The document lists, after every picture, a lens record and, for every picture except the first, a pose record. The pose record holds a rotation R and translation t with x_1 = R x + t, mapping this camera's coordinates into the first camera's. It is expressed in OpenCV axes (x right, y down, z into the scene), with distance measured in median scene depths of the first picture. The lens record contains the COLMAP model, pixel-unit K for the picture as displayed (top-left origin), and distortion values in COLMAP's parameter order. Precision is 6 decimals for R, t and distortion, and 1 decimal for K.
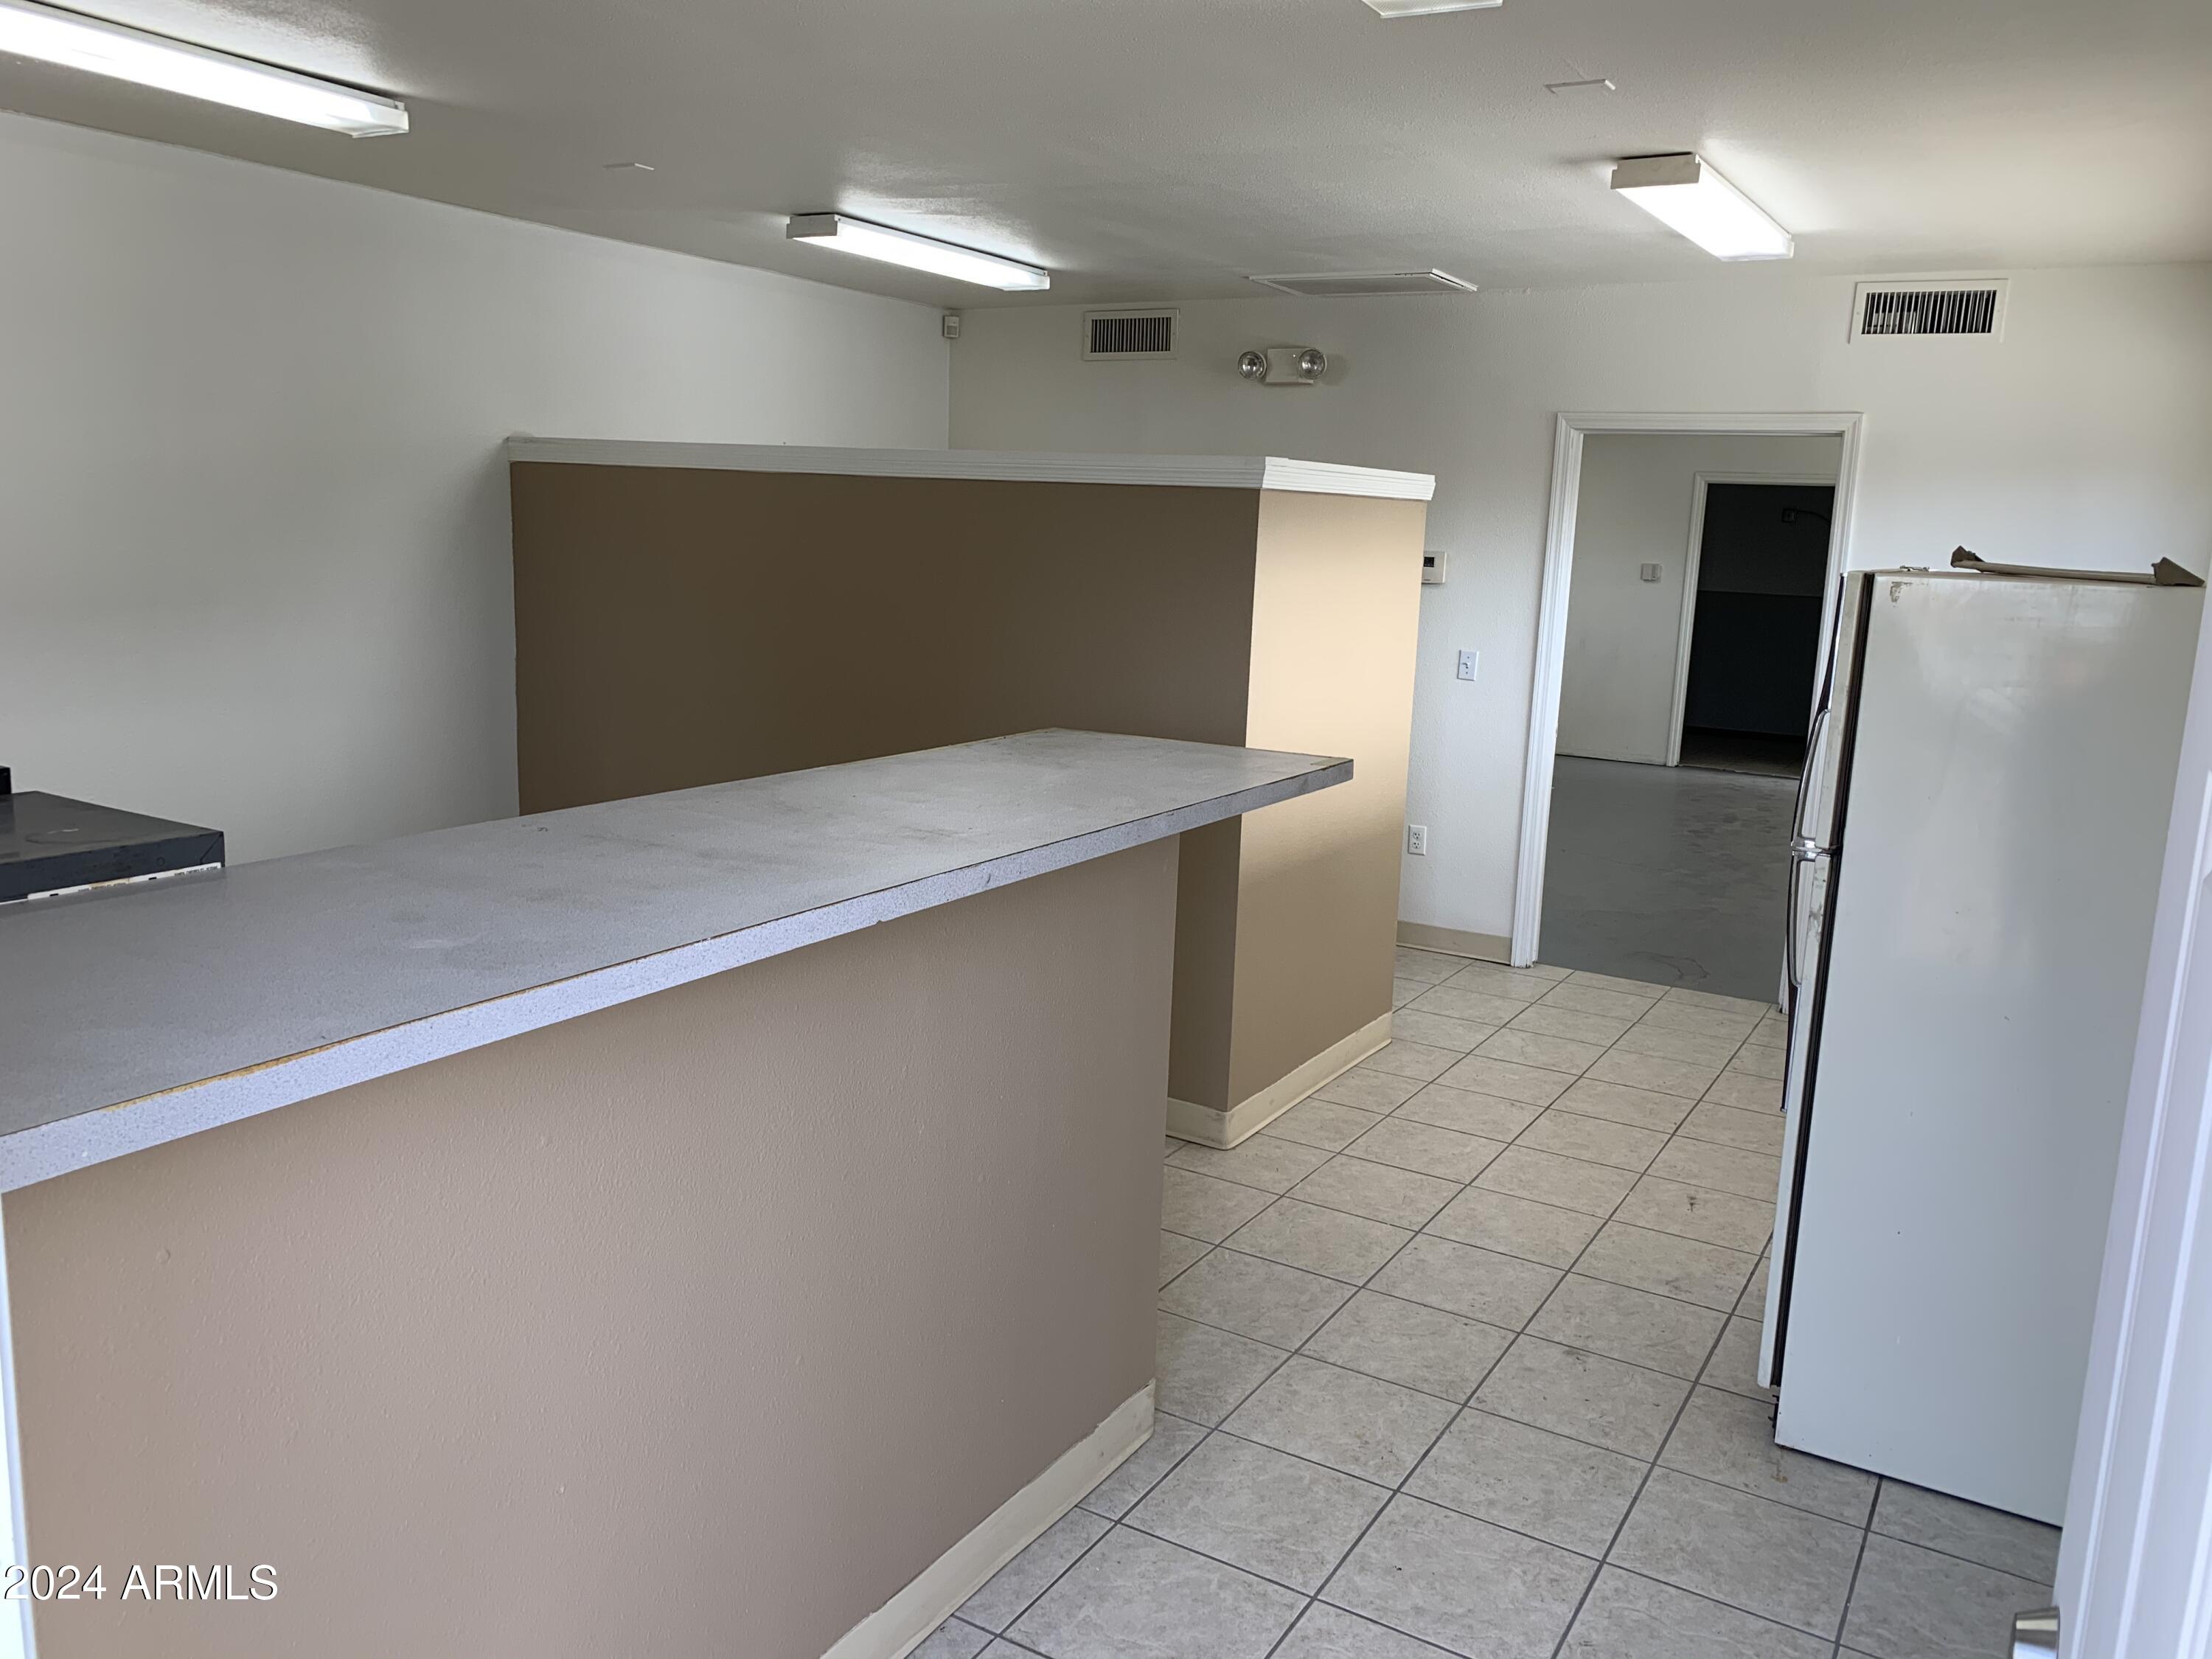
lens RADIAL K [[1685.6, 0, 1096.4], [0, 1685.6, 843.4], [0, 0, 1]] dist [0.012139, 0.003580]
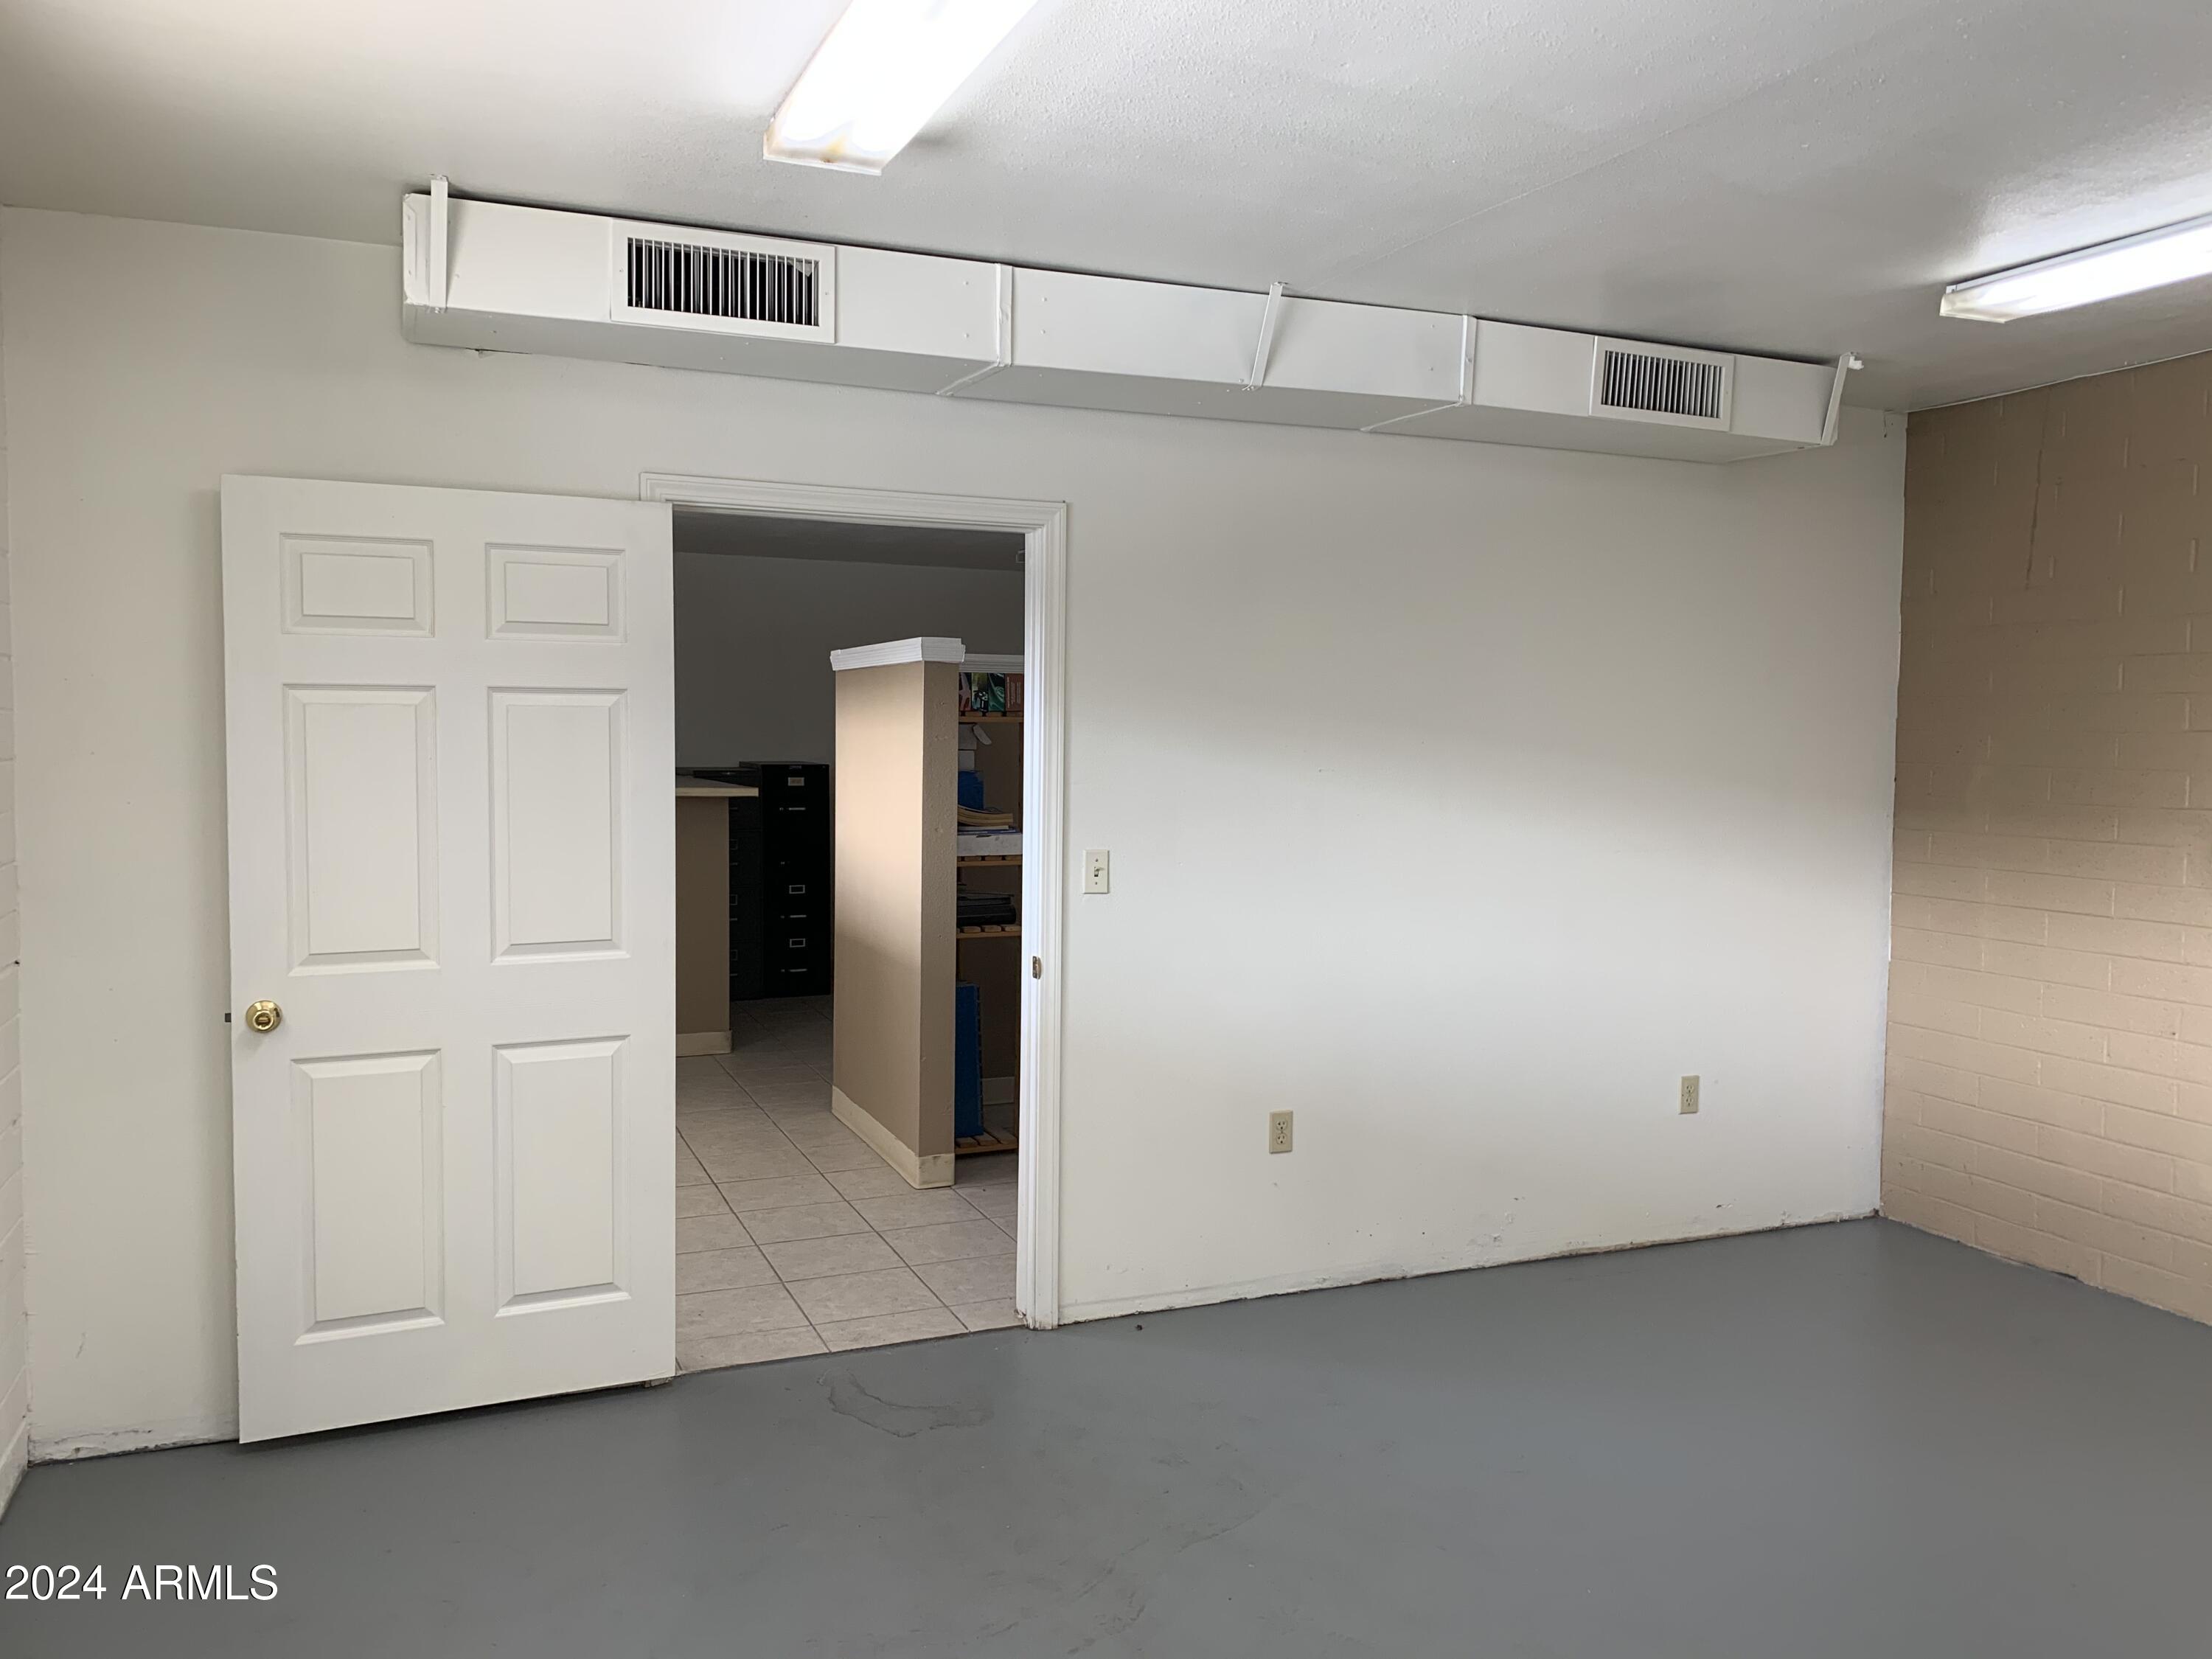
lens RADIAL K [[1685.6, 0, 1096.4], [0, 1685.6, 843.4], [0, 0, 1]] dist [0.012139, 0.003580]
pose [[-0.593813, 0.015329, -0.804457, 0.925559], [-0.184445, 0.970600, 0.154643, -0.261049], [0.783177, 0.240208, -0.573528, 1.623609]]
